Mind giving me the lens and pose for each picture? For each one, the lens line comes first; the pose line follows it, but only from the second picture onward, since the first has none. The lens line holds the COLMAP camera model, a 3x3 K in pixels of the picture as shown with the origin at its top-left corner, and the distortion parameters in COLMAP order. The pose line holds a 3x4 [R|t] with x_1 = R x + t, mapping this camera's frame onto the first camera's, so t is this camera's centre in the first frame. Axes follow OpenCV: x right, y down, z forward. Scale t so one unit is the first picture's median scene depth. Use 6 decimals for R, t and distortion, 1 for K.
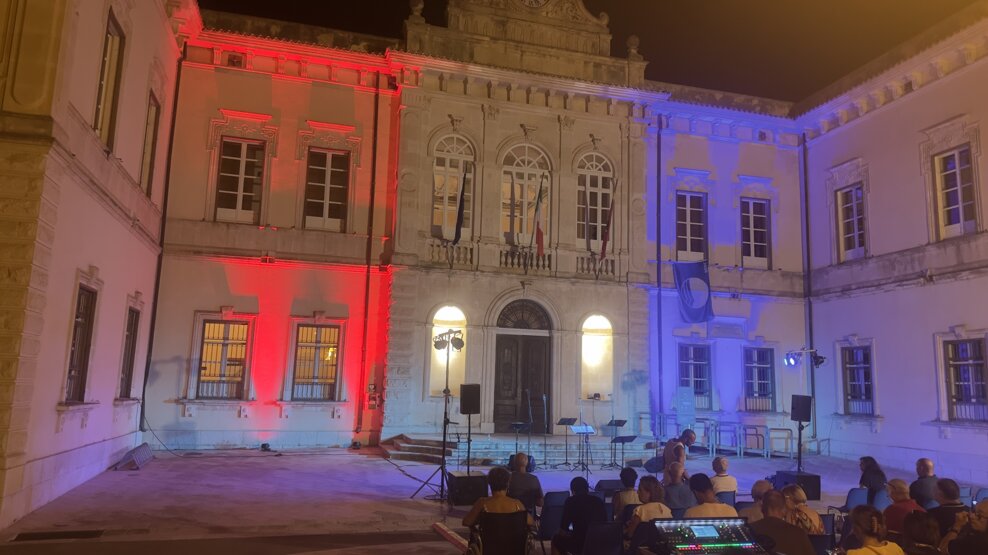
lens RADIAL K [[682.5, 0, 500.1], [0, 682.5, 274.3], [0, 0, 1]] dist [0.059115, -0.004327]
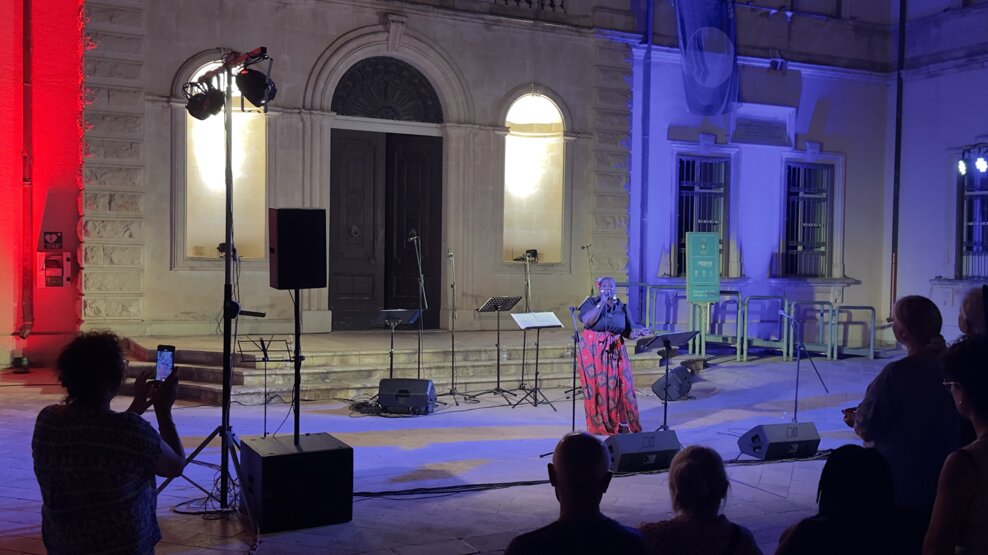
lens RADIAL K [[1030.8, 0, 495.8], [0, 1030.8, 285.9], [0, 0, 1]] dist [0.126605, 0.000000]
pose [[0.984176, -0.019813, 0.176080, -0.021867], [-0.014075, 0.981847, 0.189152, 0.056635], [-0.176632, -0.188637, 0.966032, 0.261038]]
